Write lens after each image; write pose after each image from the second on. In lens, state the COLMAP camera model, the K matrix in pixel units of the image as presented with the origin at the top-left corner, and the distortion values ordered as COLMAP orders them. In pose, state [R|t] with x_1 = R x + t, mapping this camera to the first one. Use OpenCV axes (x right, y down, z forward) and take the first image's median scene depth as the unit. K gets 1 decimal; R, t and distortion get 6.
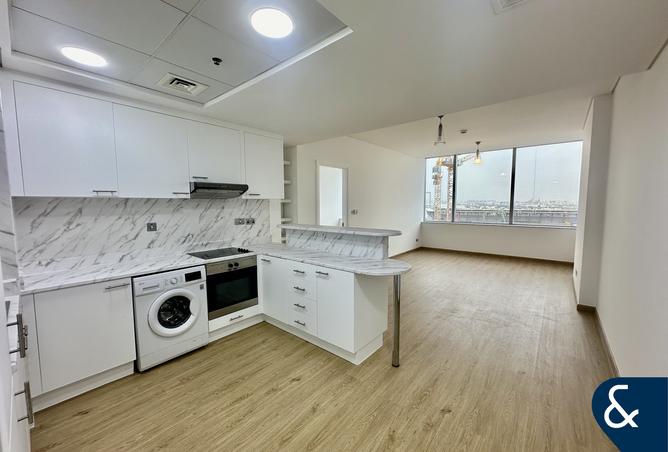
lens RADIAL K [[268.4, 0, 334.0], [0, 268.4, 226.0], [0, 0, 1]] dist [0.000541, 0.000031]
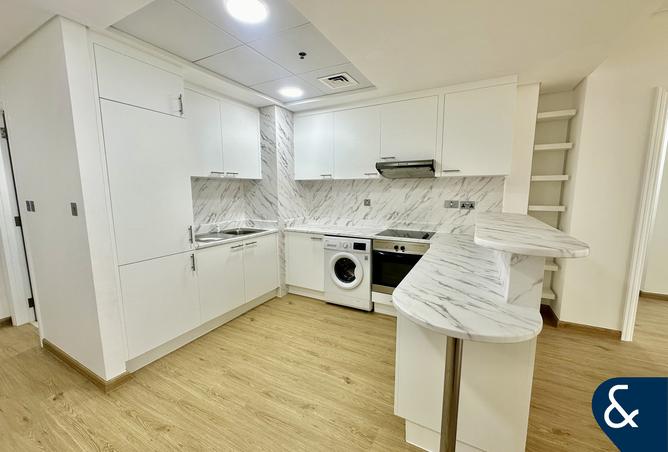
lens RADIAL K [[268.4, 0, 334.0], [0, 268.4, 226.0], [0, 0, 1]] dist [0.000541, 0.000031]
pose [[0.198869, 0.138483, -0.970193, 0.538691], [-0.080407, 0.988934, 0.124677, -0.033129], [0.976722, 0.053216, 0.207803, 0.627135]]
